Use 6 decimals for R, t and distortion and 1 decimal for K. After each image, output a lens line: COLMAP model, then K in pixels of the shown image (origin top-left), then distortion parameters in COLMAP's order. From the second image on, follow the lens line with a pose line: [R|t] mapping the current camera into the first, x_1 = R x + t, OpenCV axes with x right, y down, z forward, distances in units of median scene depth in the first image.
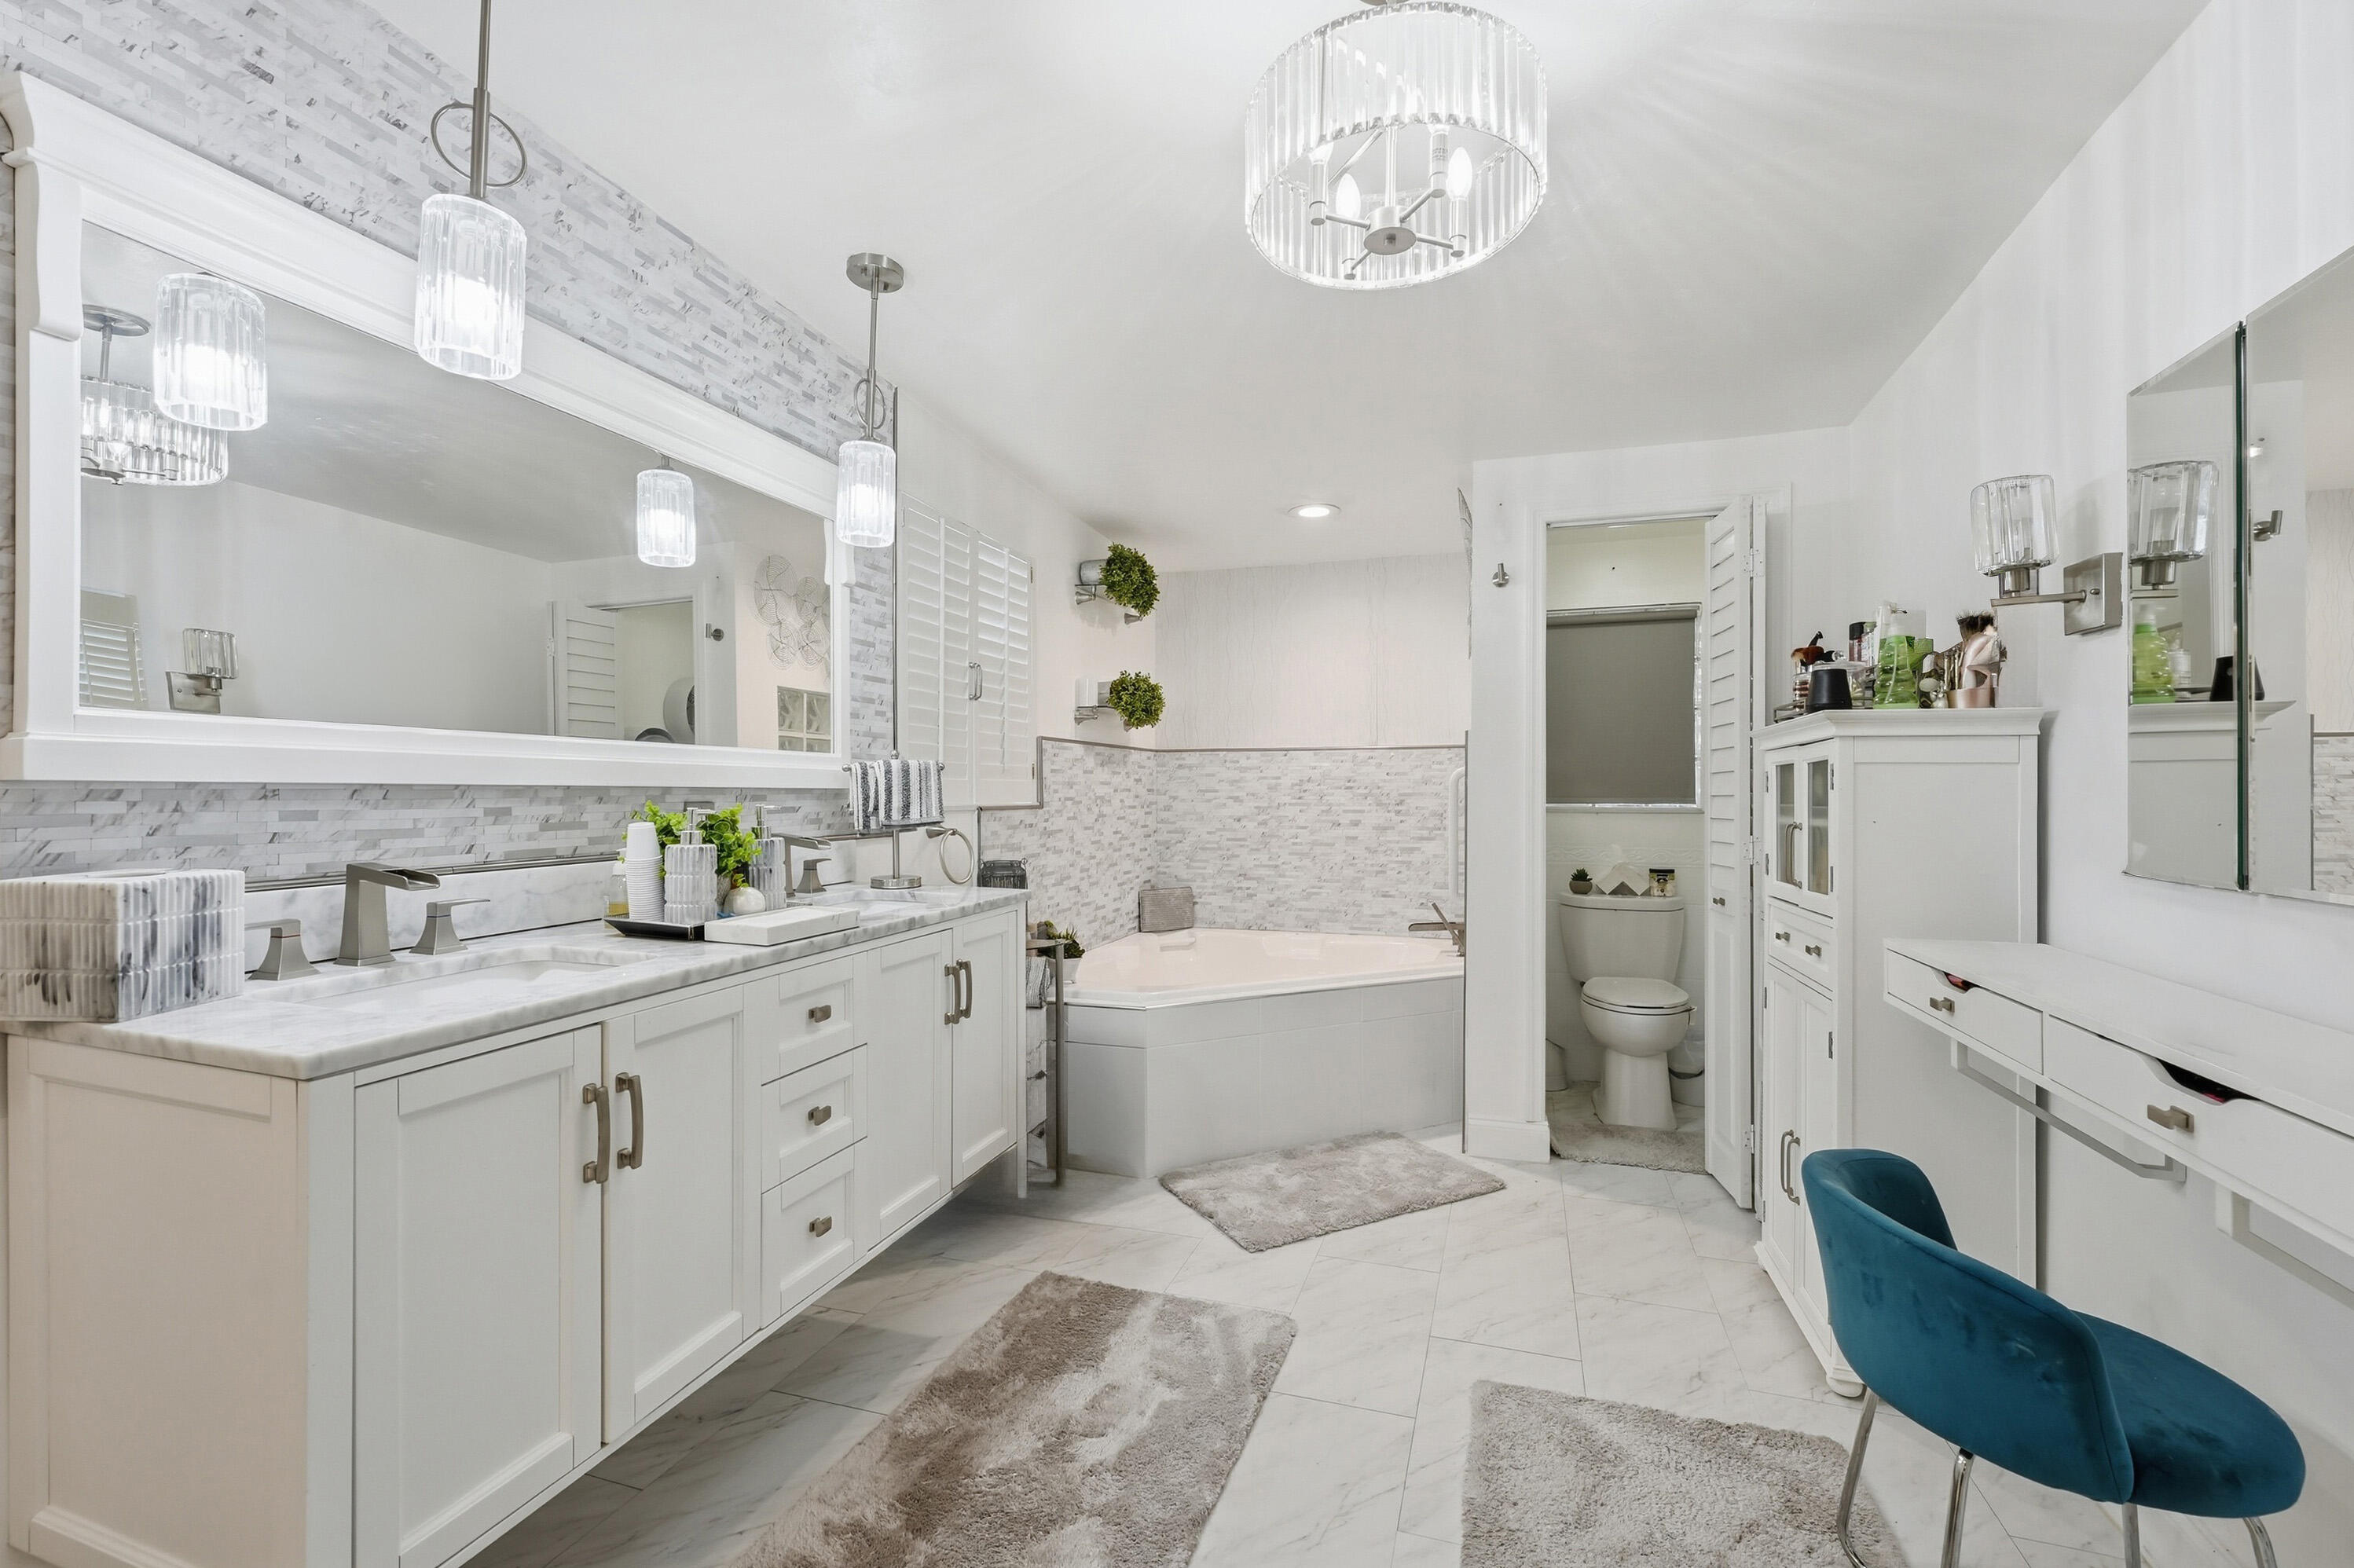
lens RADIAL K [[983.5, 0, 1170.3], [0, 983.5, 795.5], [0, 0, 1]] dist [-0.000803, 0.000043]
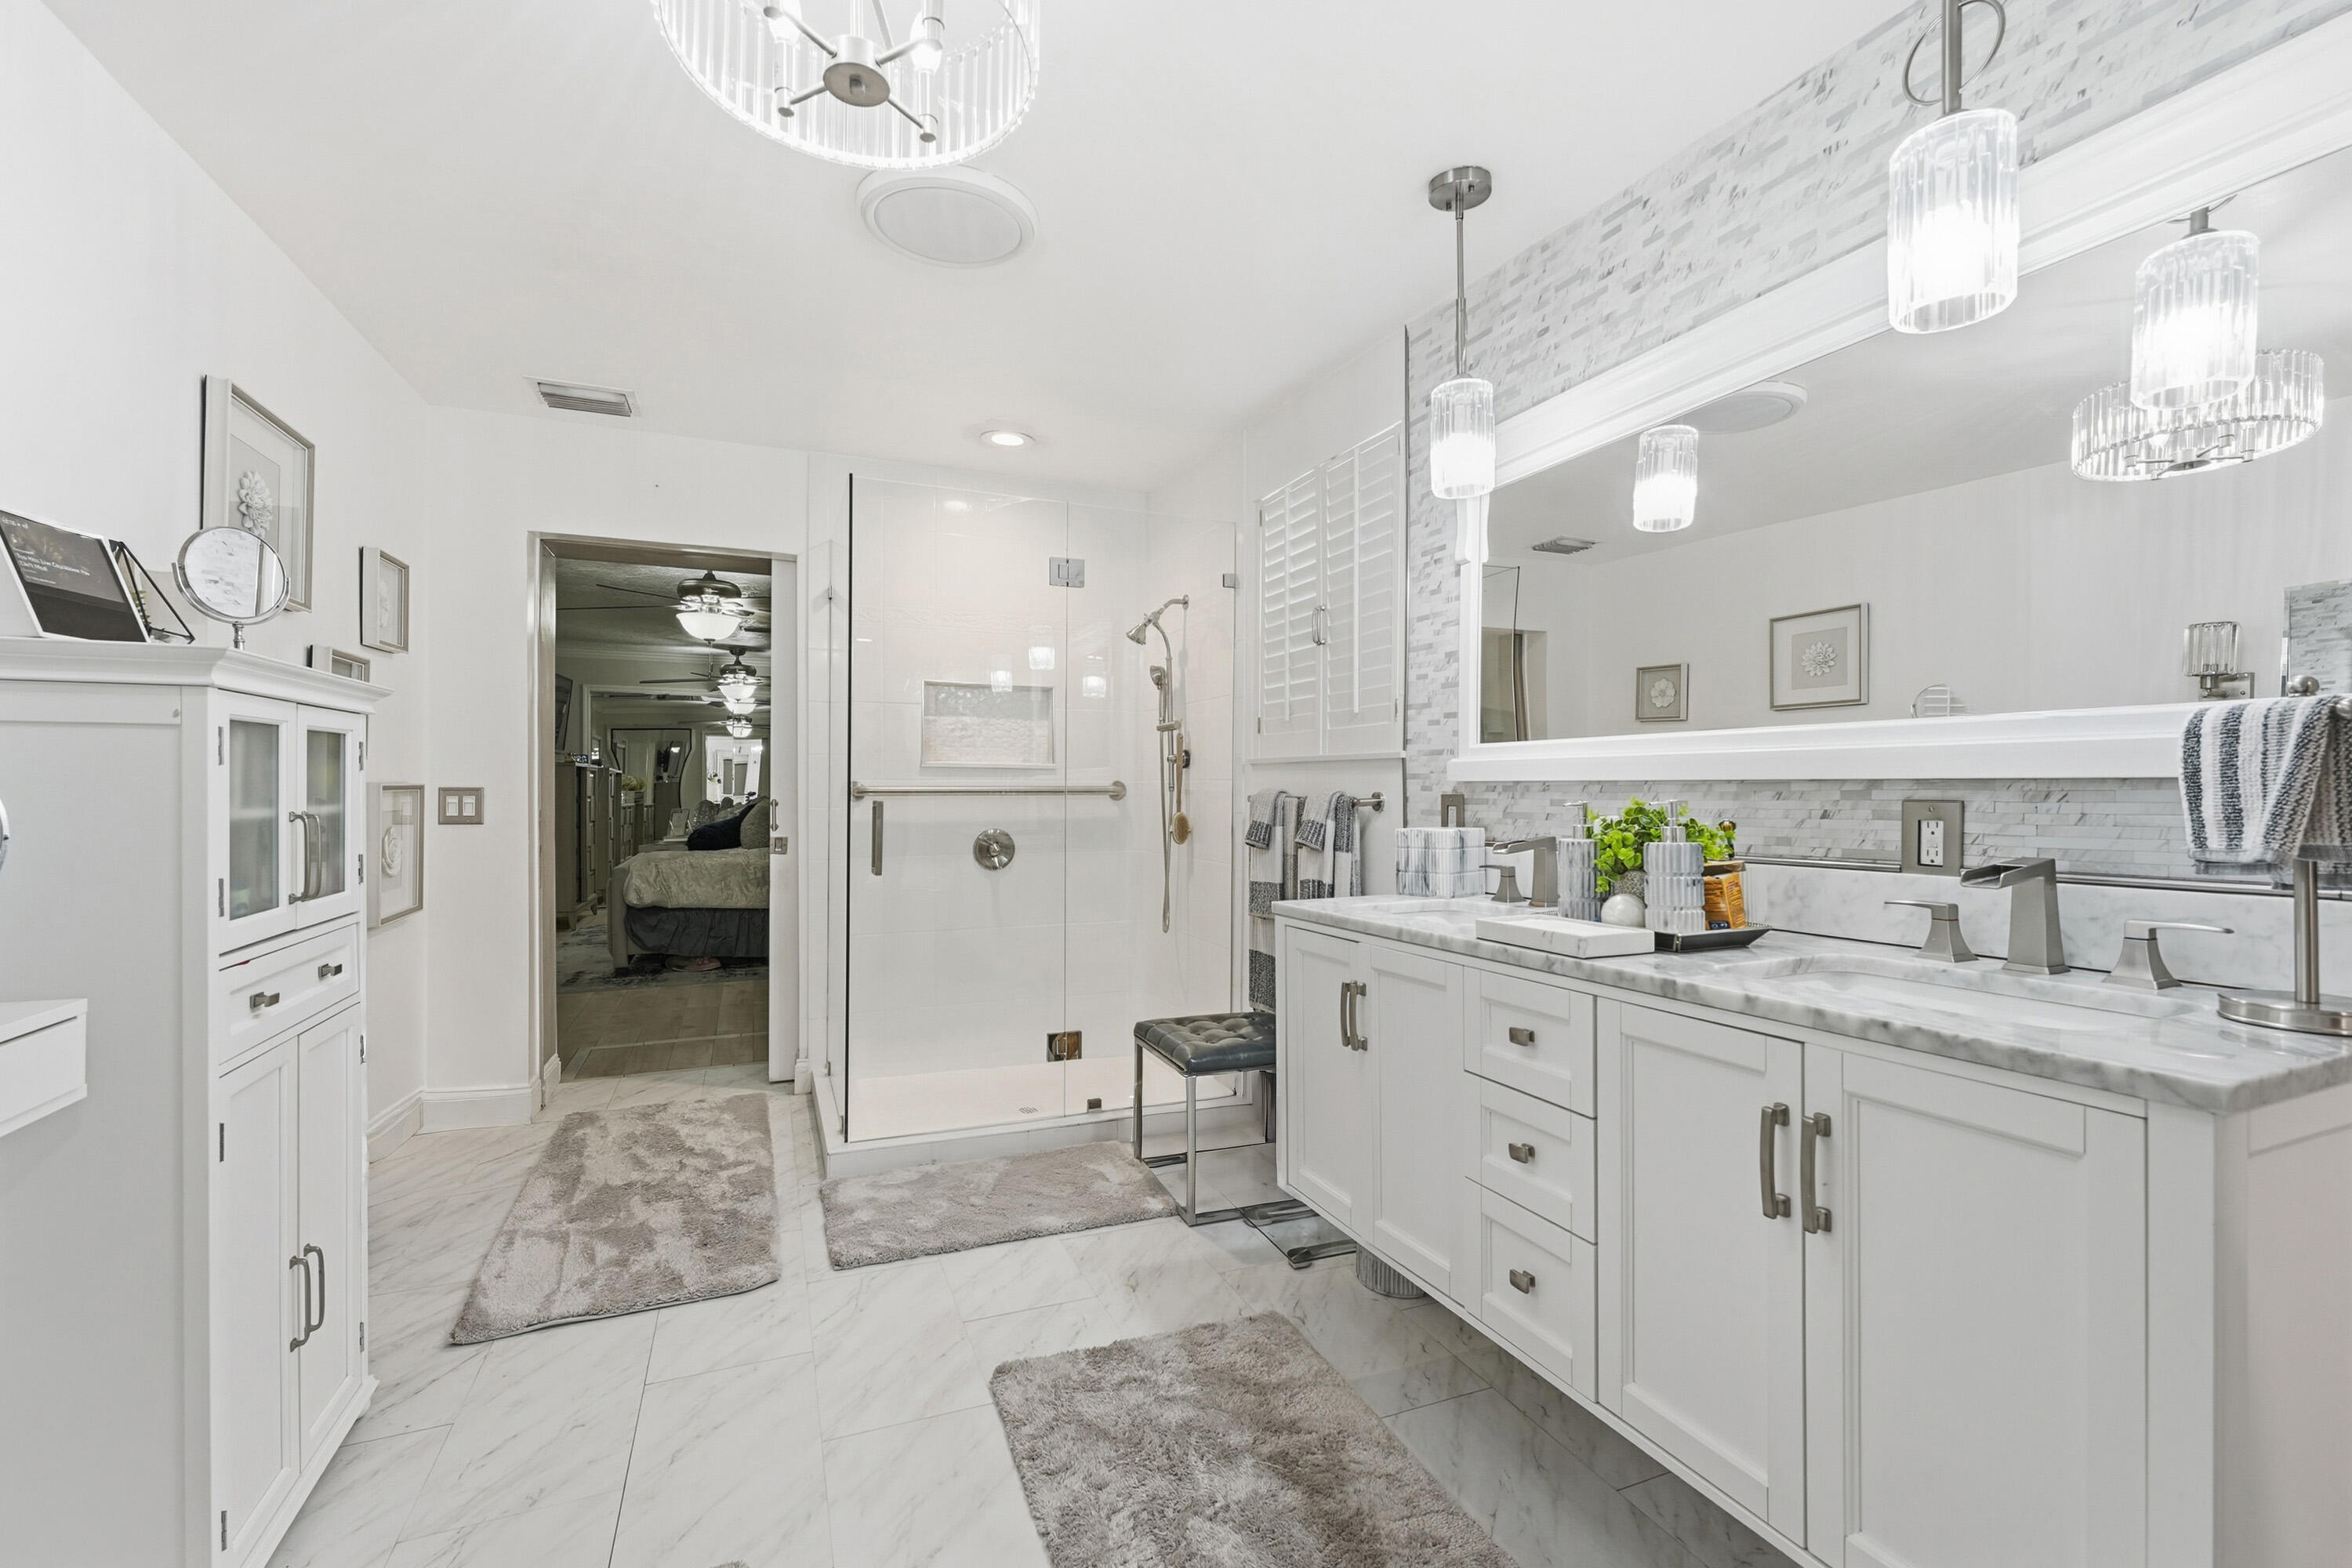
lens RADIAL K [[982.8, 0, 1168.8], [0, 982.8, 781.7], [0, 0, 1]] dist [-0.000803, 0.000043]
pose [[-0.738475, -0.013409, -0.674147, 0.455207], [-0.009454, 0.999910, -0.009532, 0.006650], [0.674214, -0.000666, -0.738535, 1.398242]]
